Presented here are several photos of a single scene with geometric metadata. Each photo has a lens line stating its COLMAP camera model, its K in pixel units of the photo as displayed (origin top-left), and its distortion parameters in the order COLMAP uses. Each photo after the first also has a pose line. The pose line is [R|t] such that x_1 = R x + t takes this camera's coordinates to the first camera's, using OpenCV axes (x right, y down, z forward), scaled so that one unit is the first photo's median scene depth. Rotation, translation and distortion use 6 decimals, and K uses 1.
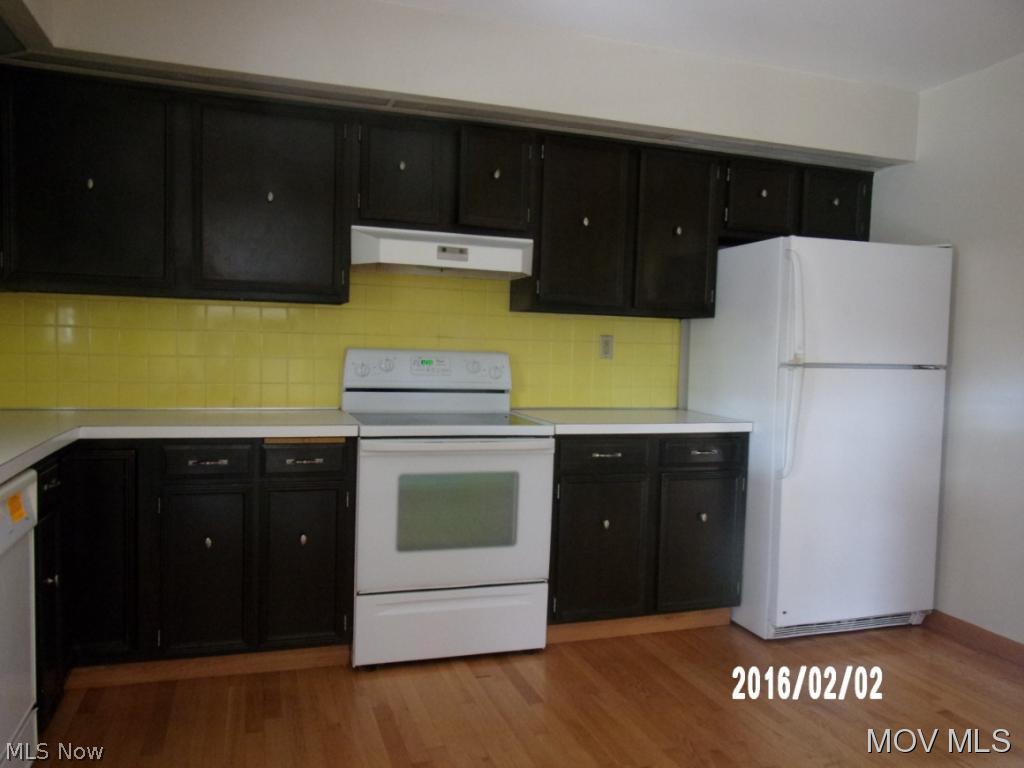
lens RADIAL K [[770.7, 0, 512.0], [0, 770.7, 384.0], [0, 0, 1]] dist [-0.008498, -0.014263]
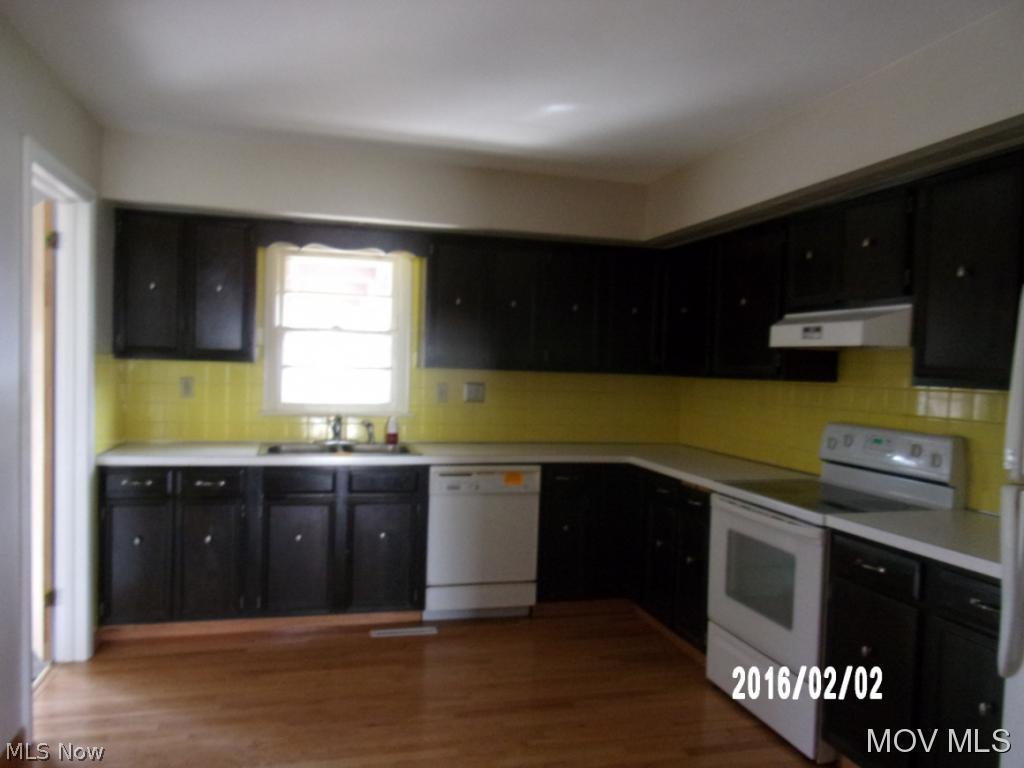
lens RADIAL K [[770.7, 0, 512.0], [0, 770.7, 384.0], [0, 0, 1]] dist [-0.008498, -0.014263]
pose [[-0.040543, -0.004935, -0.999166, 0.958662], [-0.079365, 0.996844, -0.001703, -0.068098], [0.996021, 0.079230, -0.040806, 0.649155]]
